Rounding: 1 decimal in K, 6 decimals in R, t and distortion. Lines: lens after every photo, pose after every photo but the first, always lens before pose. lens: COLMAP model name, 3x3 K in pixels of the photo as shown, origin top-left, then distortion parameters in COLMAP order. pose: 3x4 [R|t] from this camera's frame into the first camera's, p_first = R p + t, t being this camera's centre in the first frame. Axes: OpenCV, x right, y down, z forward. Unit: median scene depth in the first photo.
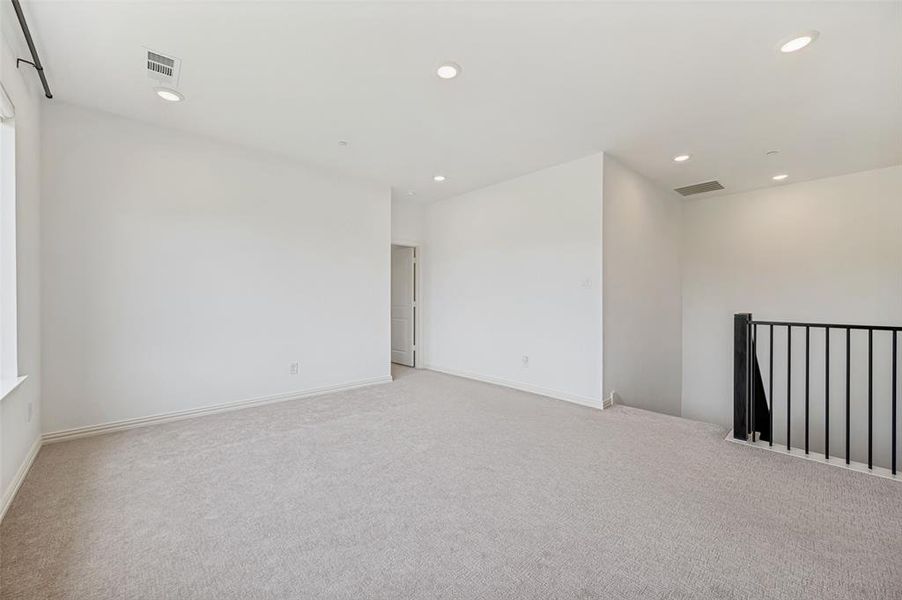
lens RADIAL K [[359.5, 0, 451.0], [0, 359.5, 300.0], [0, 0, 1]] dist [0.002434, 0.000200]
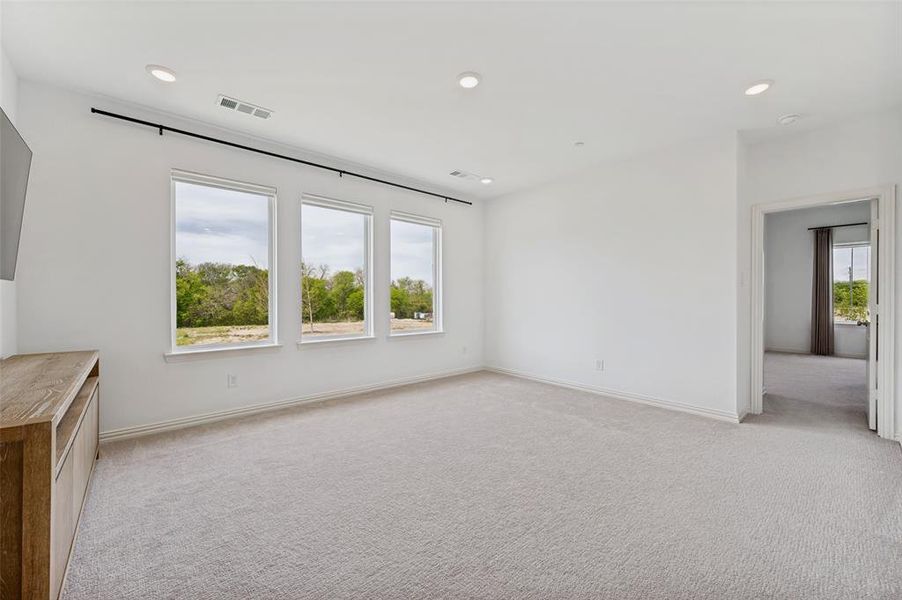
lens RADIAL K [[359.5, 0, 451.0], [0, 359.5, 300.0], [0, 0, 1]] dist [0.002434, 0.000200]
pose [[-0.025800, 0.005478, -0.999652, 0.716768], [-0.004093, 0.999976, 0.005585, -0.005896], [0.999659, 0.004235, -0.025777, 0.670260]]
